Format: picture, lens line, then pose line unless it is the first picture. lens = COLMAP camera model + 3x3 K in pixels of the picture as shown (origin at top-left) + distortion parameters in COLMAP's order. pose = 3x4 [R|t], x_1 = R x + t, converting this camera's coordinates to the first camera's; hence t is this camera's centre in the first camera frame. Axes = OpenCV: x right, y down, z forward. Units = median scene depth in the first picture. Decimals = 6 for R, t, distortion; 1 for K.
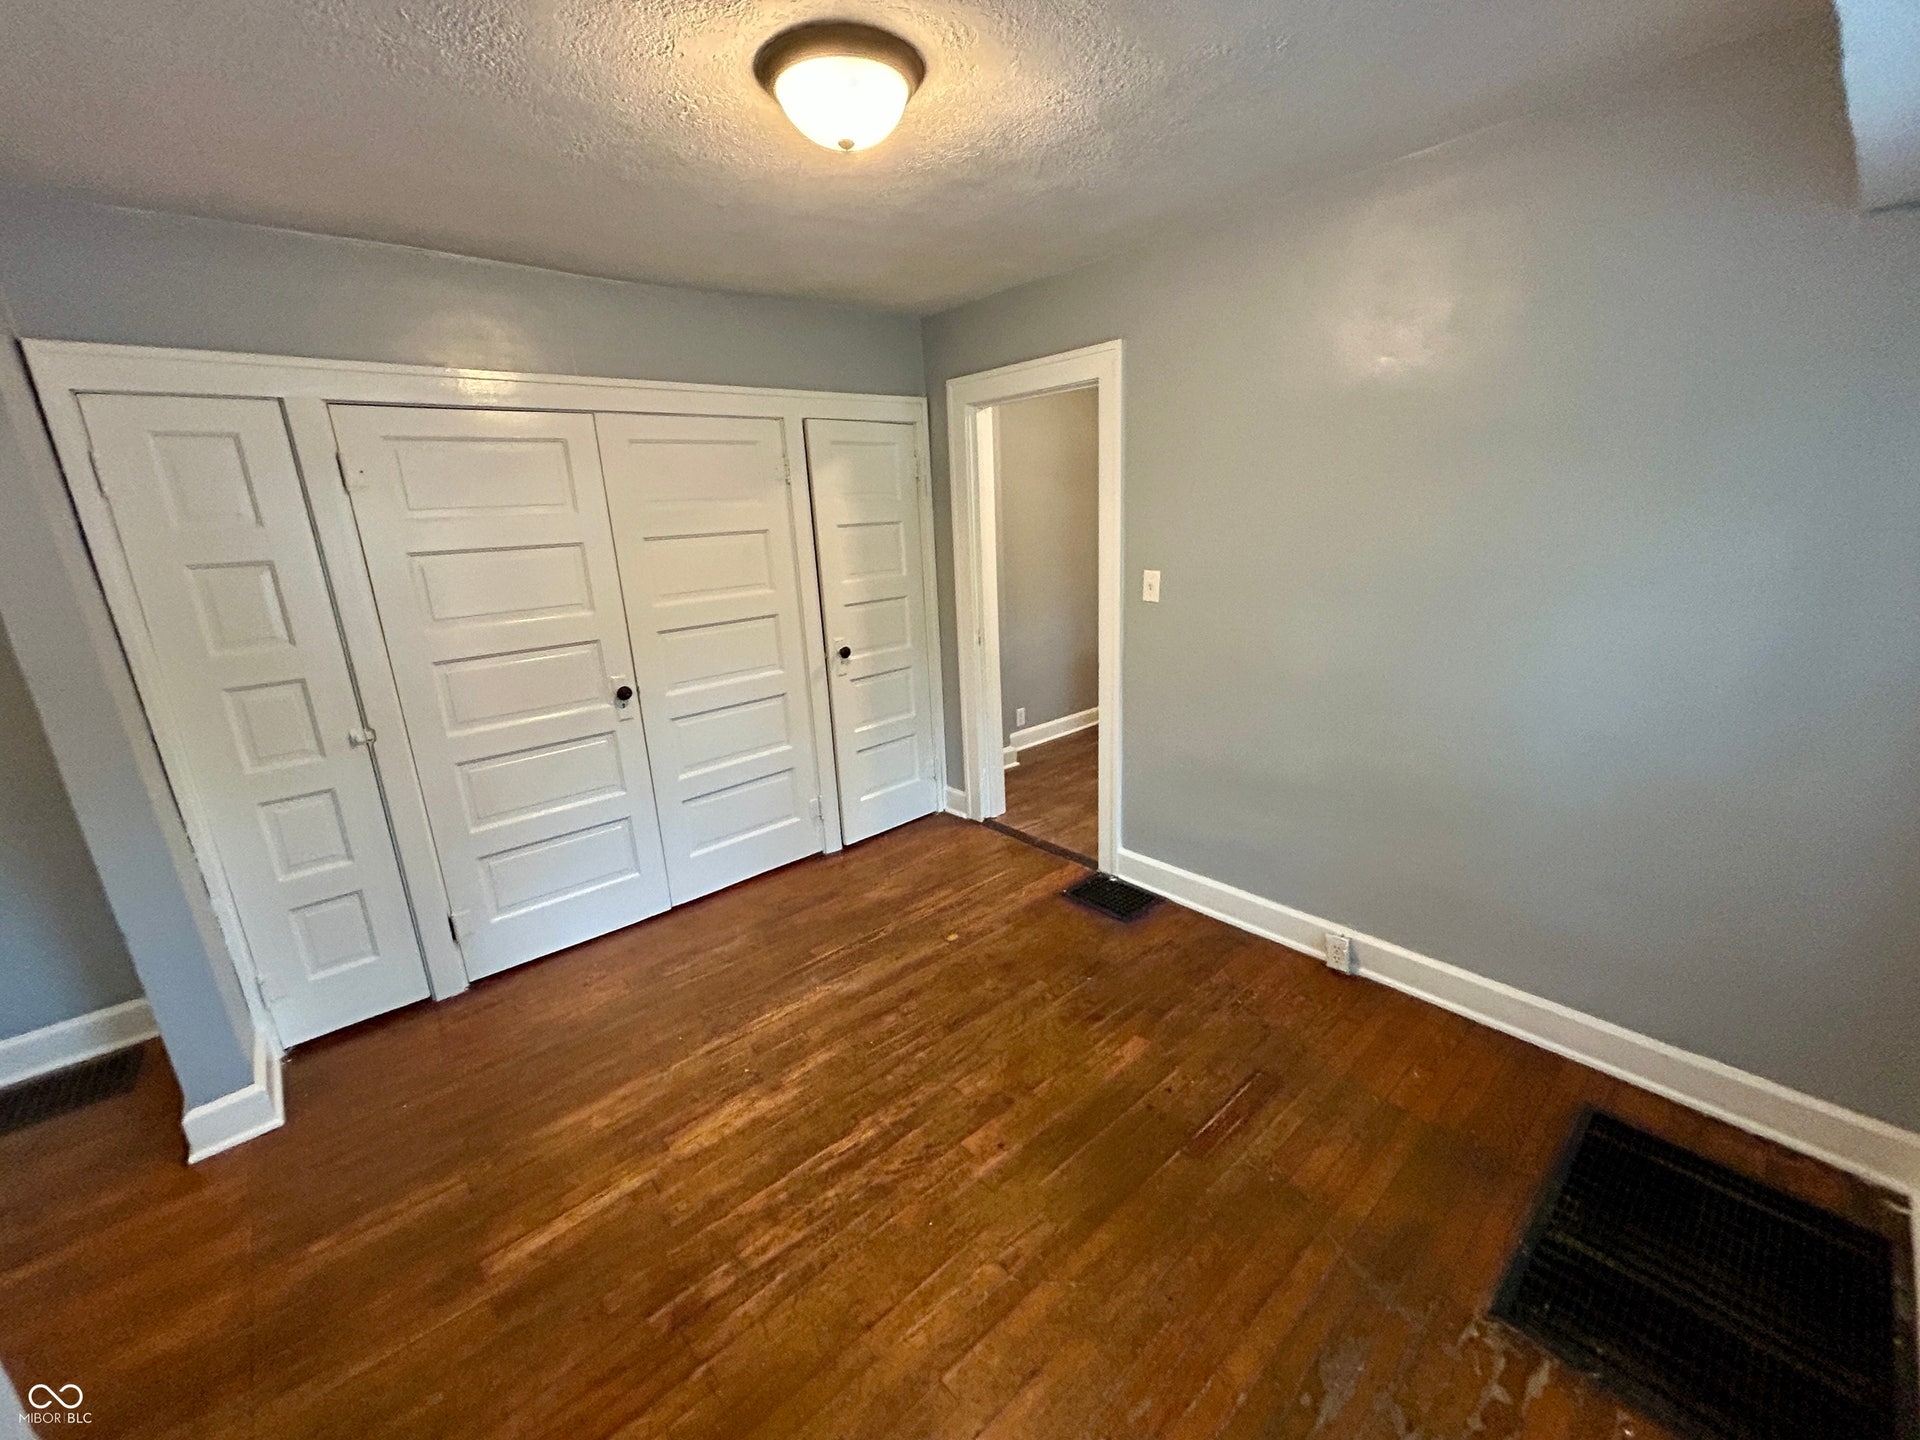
lens RADIAL K [[774.9, 0, 958.3], [0, 774.9, 718.0], [0, 0, 1]] dist [-0.003236, 0.000066]
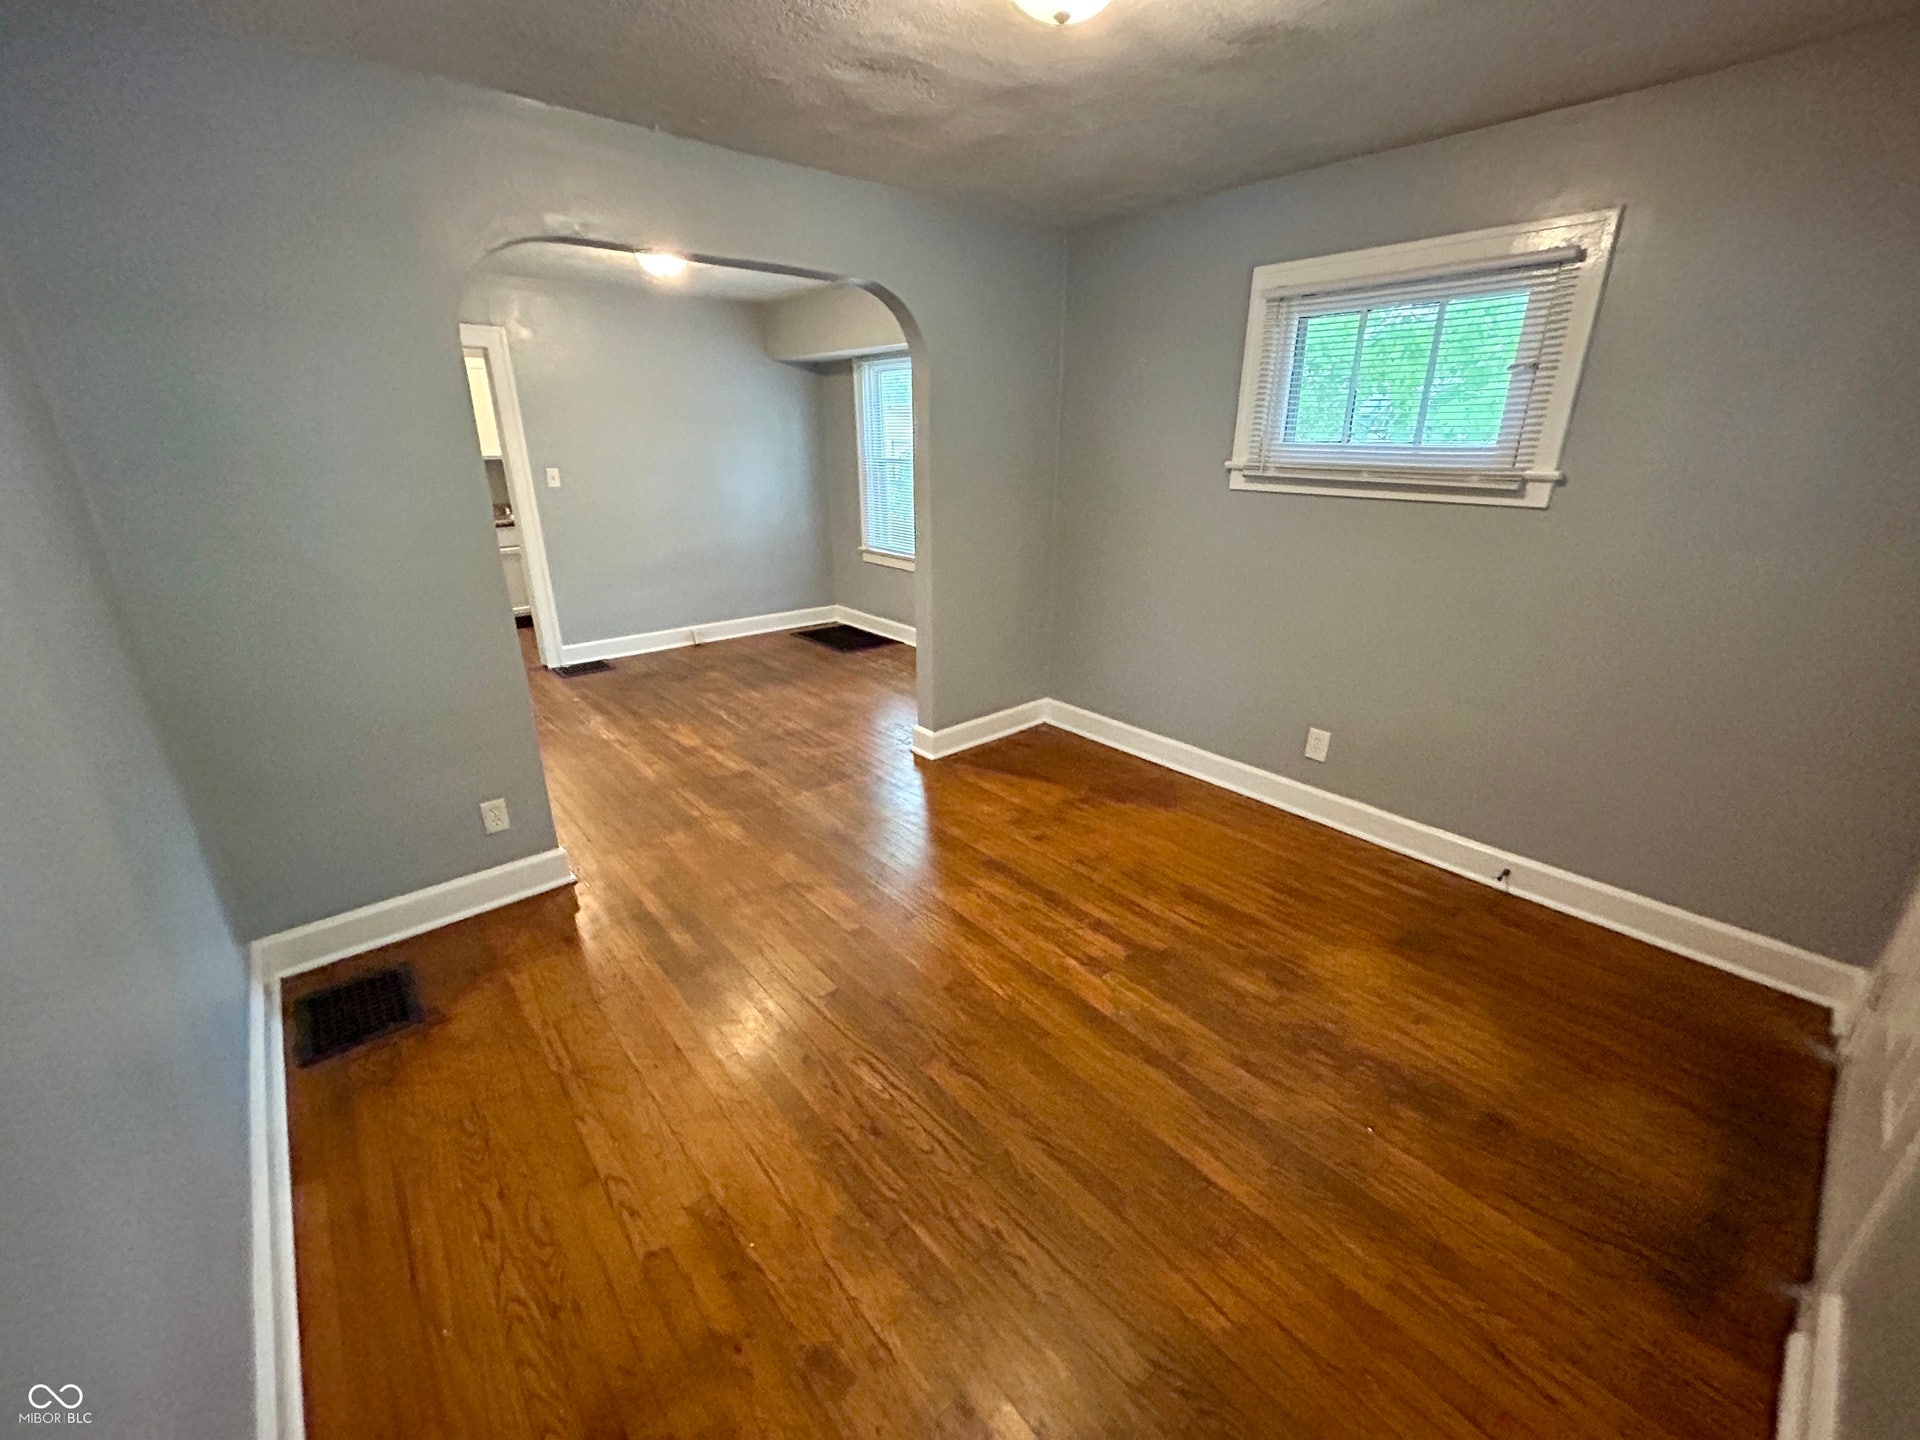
lens RADIAL K [[774.9, 0, 958.3], [0, 774.9, 718.0], [0, 0, 1]] dist [-0.003236, 0.000066]
pose [[0.010669, -0.301179, 0.953508, -1.591105], [0.258436, 0.921995, 0.288333, 0.061242], [-0.965969, 0.243345, 0.087672, 0.107829]]
